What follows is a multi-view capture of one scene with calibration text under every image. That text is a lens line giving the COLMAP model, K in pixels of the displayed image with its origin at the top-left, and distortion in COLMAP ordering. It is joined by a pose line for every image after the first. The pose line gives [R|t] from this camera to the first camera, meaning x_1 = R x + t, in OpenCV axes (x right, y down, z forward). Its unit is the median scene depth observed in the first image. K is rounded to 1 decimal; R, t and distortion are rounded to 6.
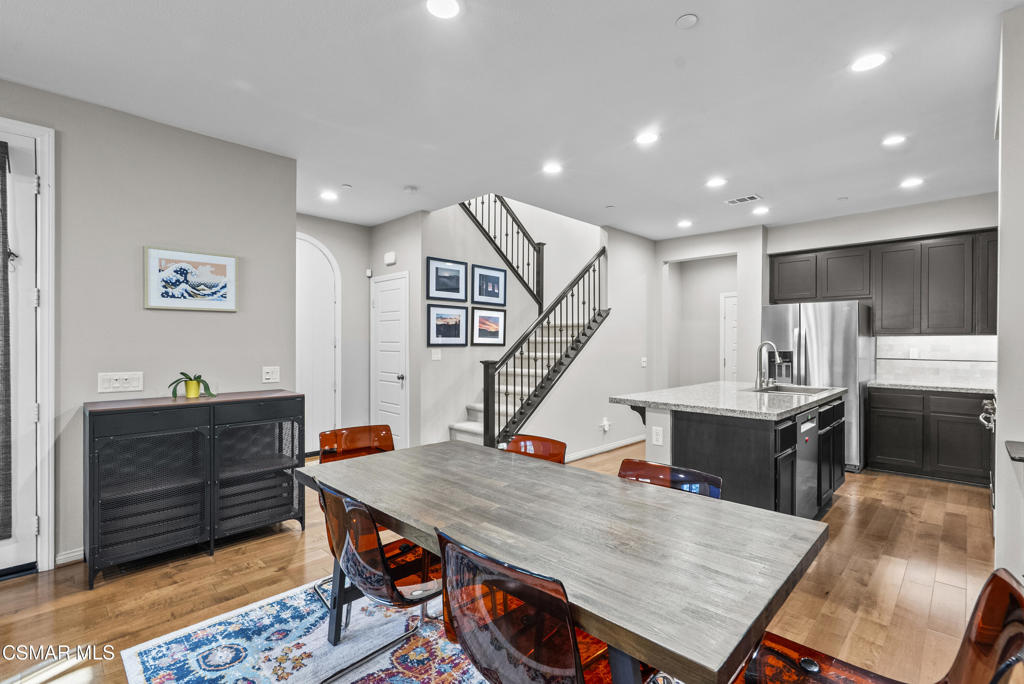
lens RADIAL K [[466.3, 0, 516.9], [0, 466.3, 342.8], [0, 0, 1]] dist [0.003887, -0.000422]
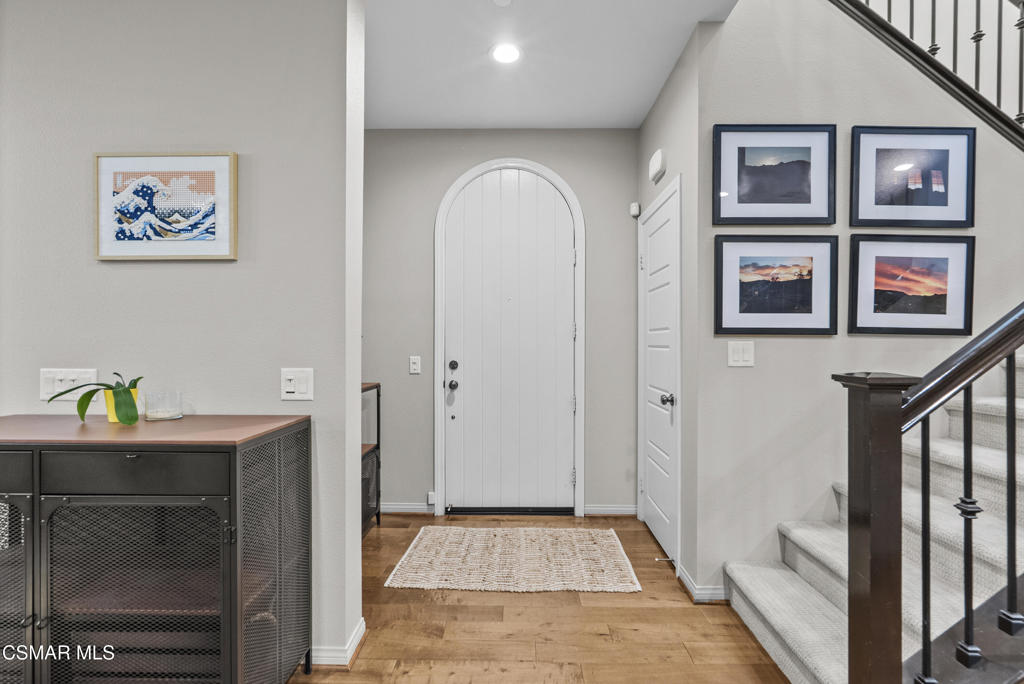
lens RADIAL K [[466.3, 0, 517.2], [0, 466.3, 343.4], [0, 0, 1]] dist [0.003887, -0.000422]
pose [[0.687627, -0.000516, -0.726064, -0.003891], [-0.002043, 0.999994, -0.002646, 0.017469], [0.726061, 0.003303, 0.687622, 0.562743]]
